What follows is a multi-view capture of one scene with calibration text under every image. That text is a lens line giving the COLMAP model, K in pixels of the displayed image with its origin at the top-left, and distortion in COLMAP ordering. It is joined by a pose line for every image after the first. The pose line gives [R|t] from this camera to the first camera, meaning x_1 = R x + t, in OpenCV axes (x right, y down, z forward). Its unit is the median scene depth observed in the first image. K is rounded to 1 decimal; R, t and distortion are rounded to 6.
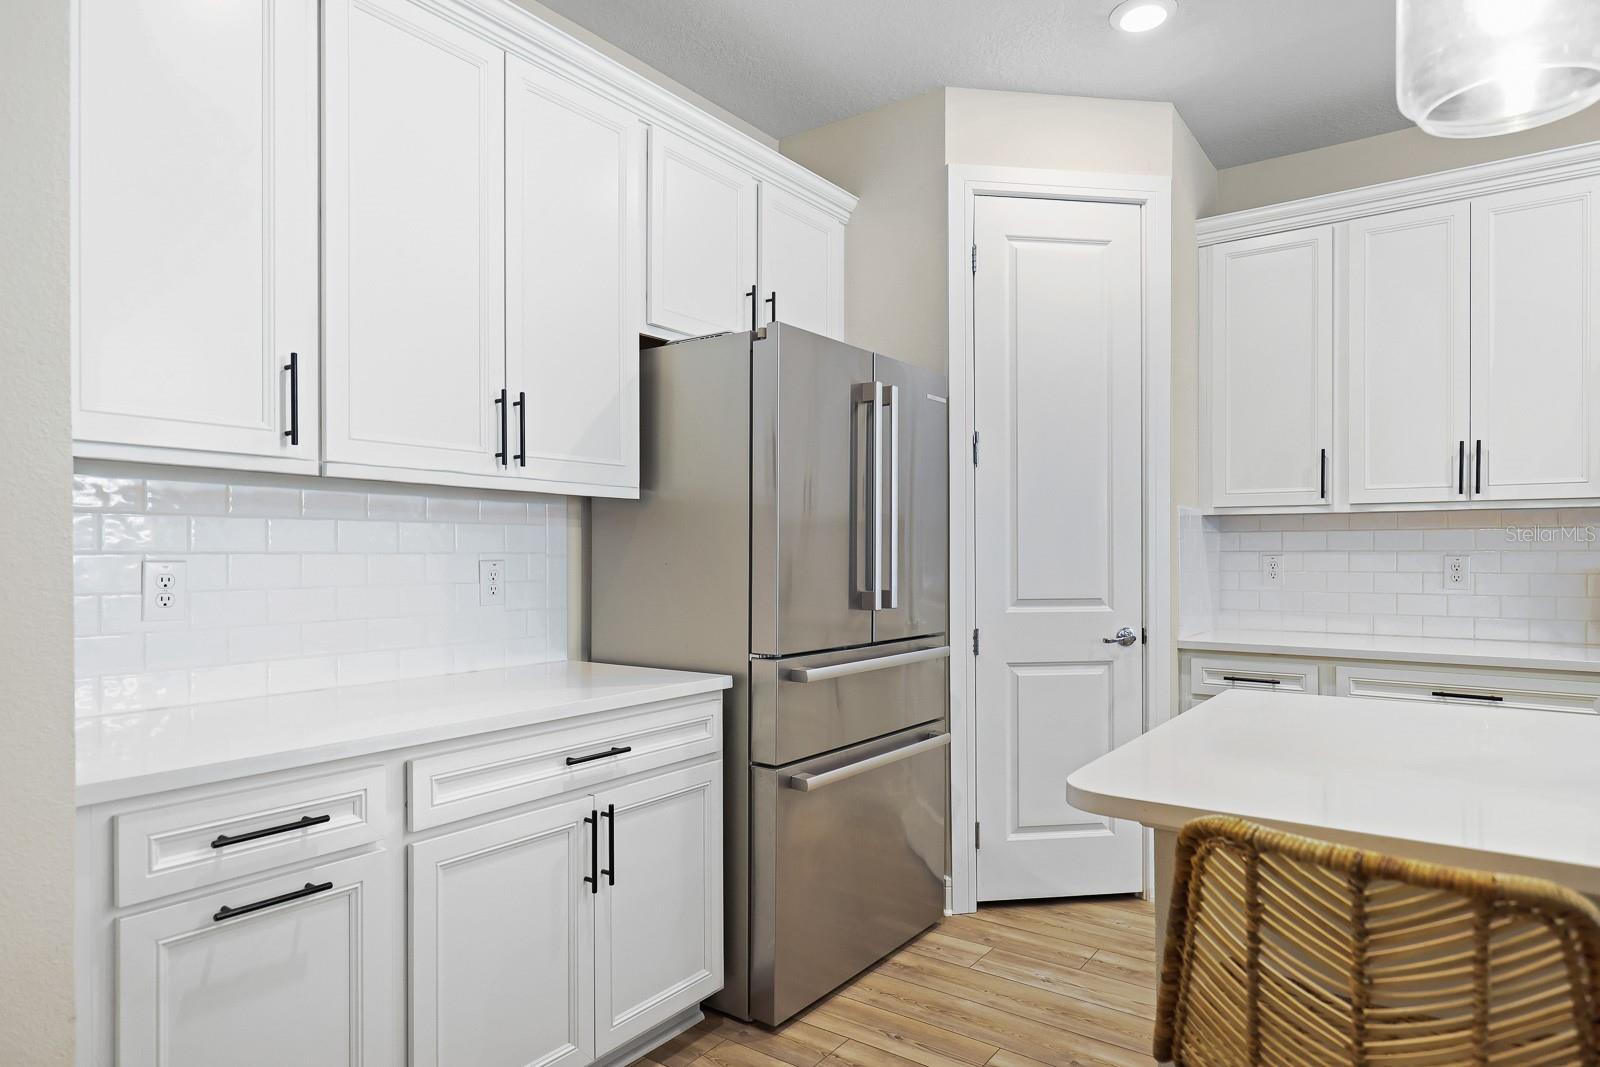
lens RADIAL K [[930.0, 0, 799.7], [0, 930.0, 550.4], [0, 0, 1]] dist [-0.008389, -0.003669]
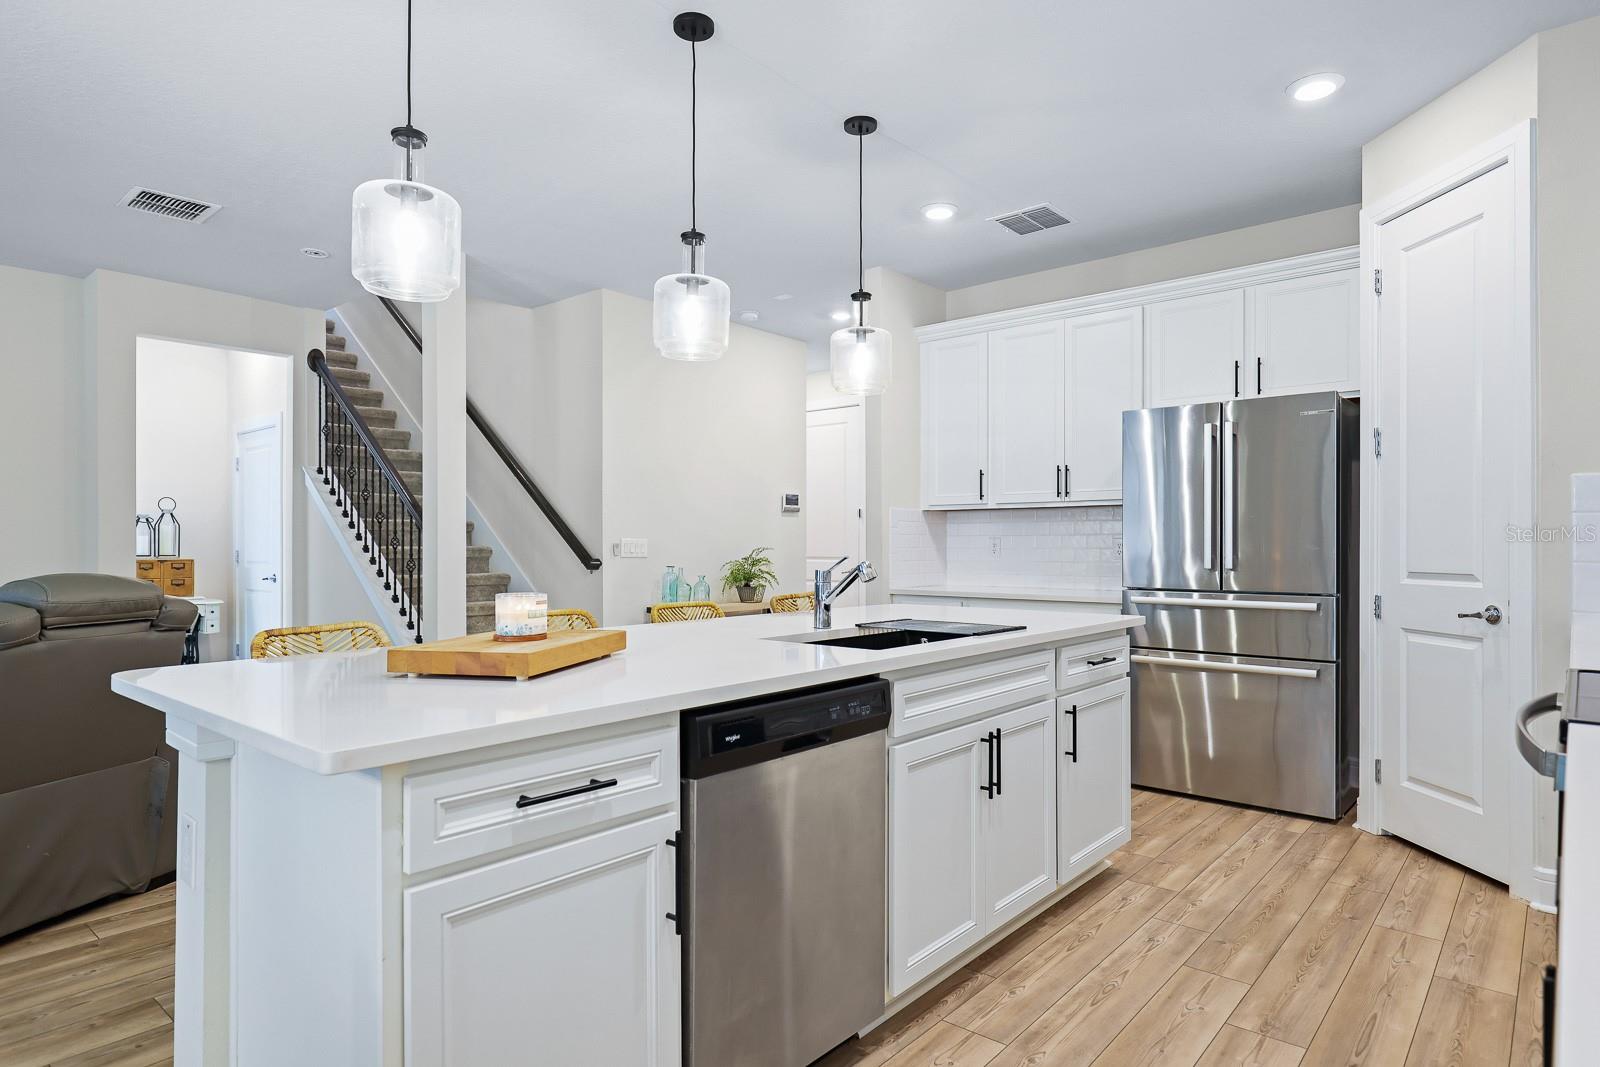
lens RADIAL K [[905.4, 0, 801.3], [0, 905.4, 541.7], [0, 0, 1]] dist [0.006030, 0.001298]
pose [[-0.071554, -0.002926, -0.997432, 1.419173], [0.000554, 0.999995, -0.002973, 0.019811], [0.997437, -0.000765, -0.071552, 0.361664]]
